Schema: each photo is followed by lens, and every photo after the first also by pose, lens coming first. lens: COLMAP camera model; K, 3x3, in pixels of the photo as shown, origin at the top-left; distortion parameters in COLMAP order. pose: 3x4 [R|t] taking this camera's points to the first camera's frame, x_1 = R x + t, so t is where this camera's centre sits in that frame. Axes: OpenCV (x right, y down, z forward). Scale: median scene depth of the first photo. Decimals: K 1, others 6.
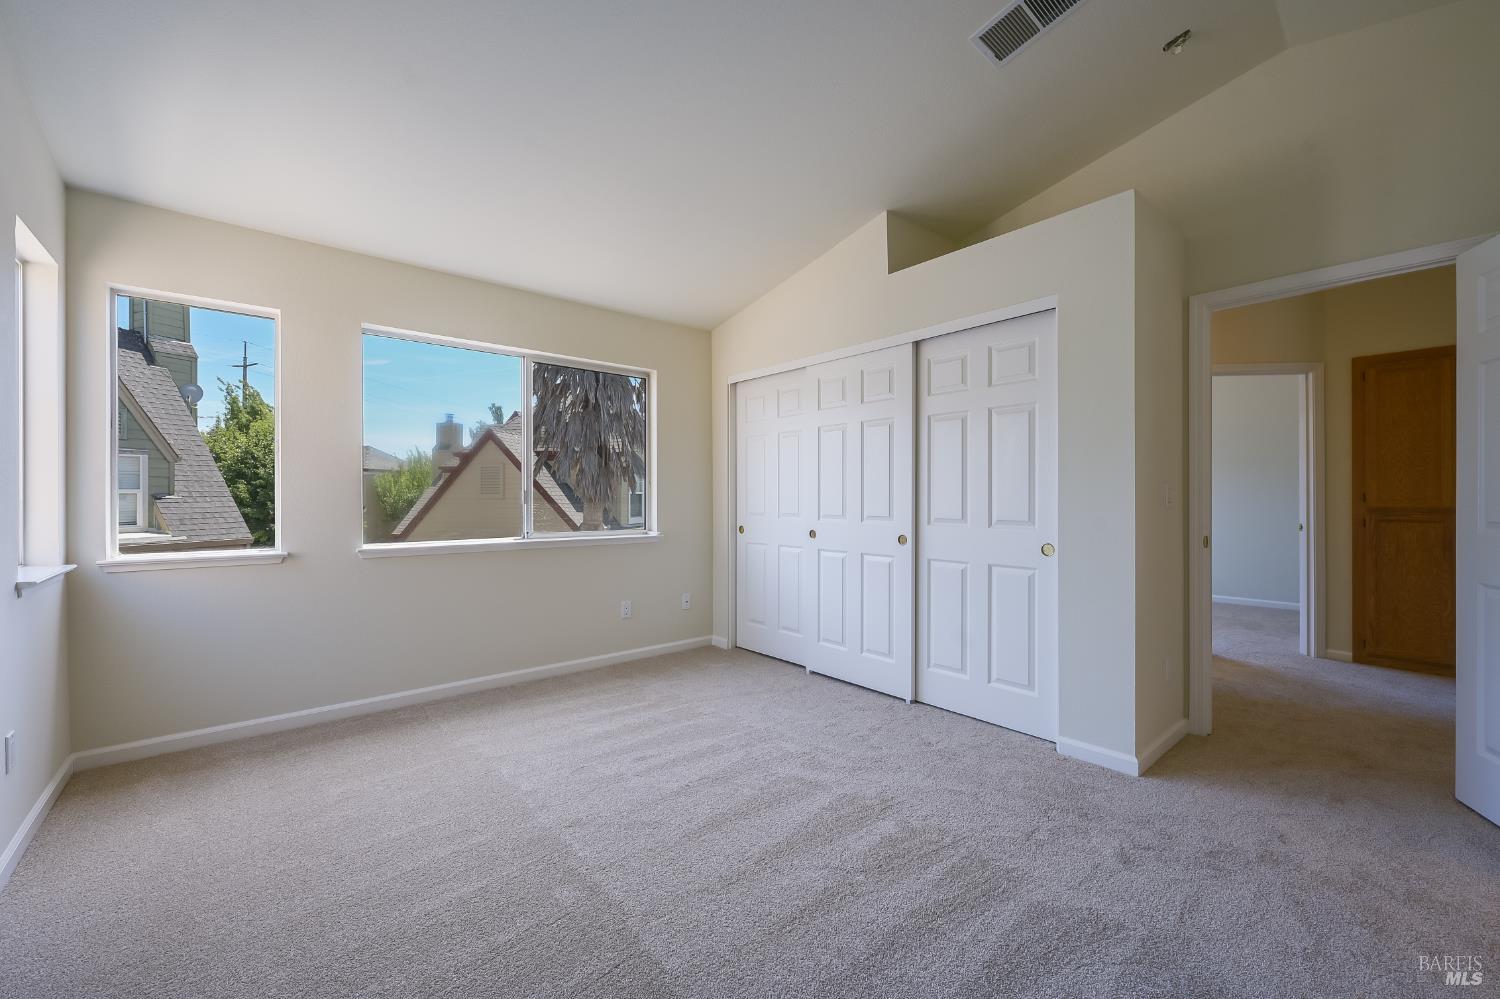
lens RADIAL K [[592.4, 0, 753.7], [0, 592.4, 498.1], [0, 0, 1]] dist [0.001335, 0.000212]
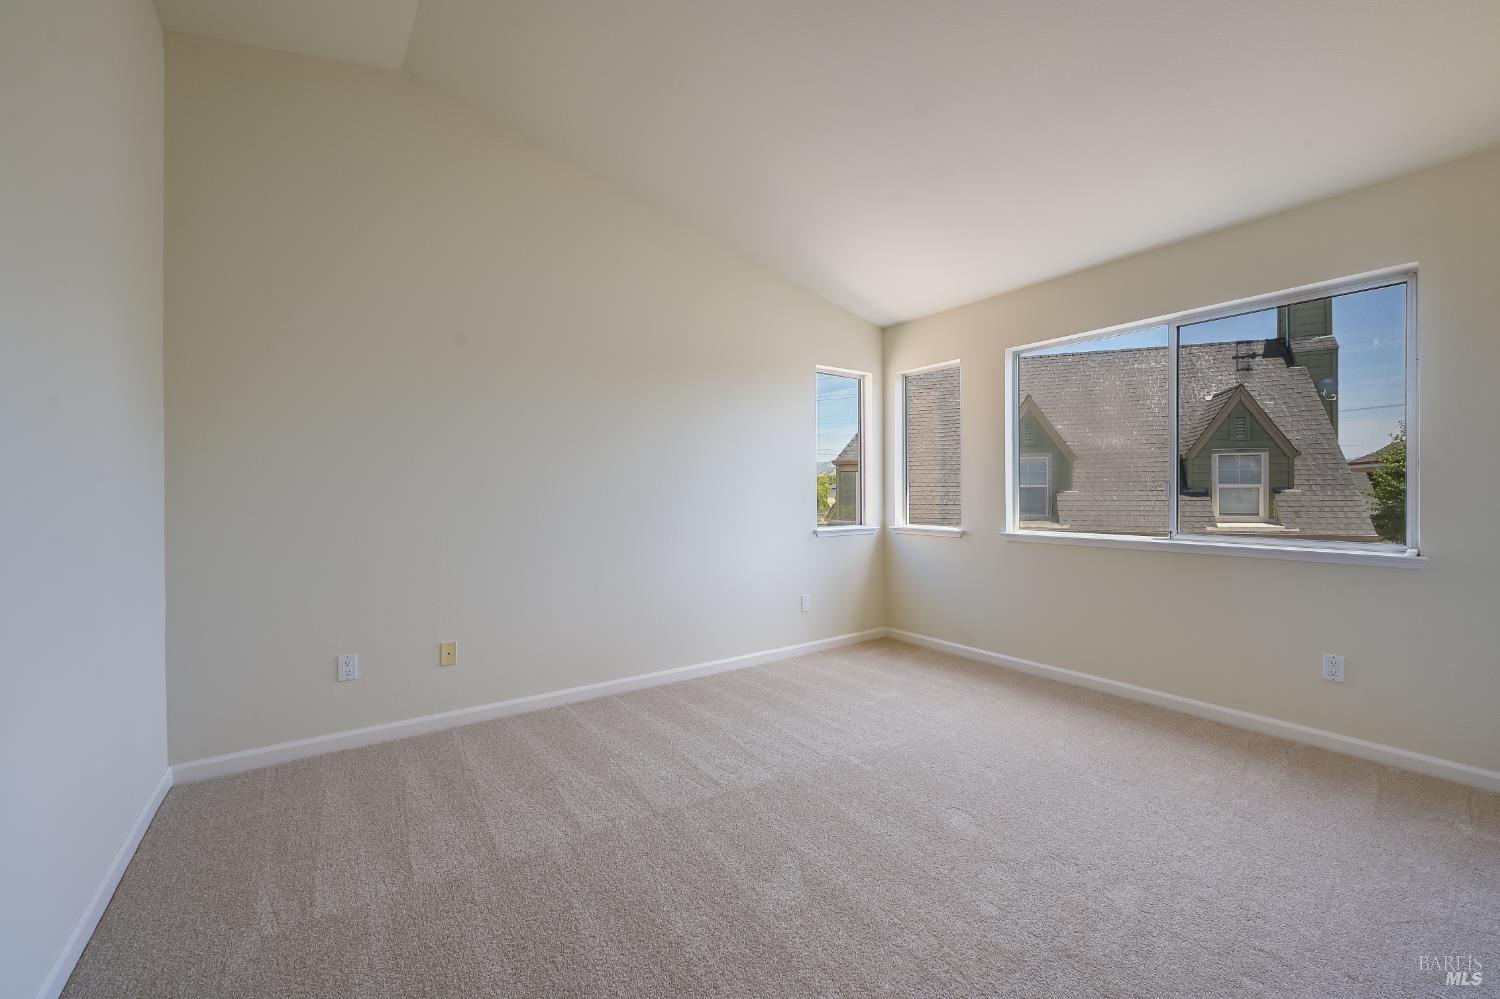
lens RADIAL K [[597.6, 0, 752.6], [0, 597.6, 496.0], [0, 0, 1]] dist [-0.001777, -0.000215]
pose [[-0.086205, 0.003016, -0.996273, 0.149924], [0.003716, 0.999989, 0.002705, 0.001242], [0.996270, -0.003469, -0.086216, 0.144244]]
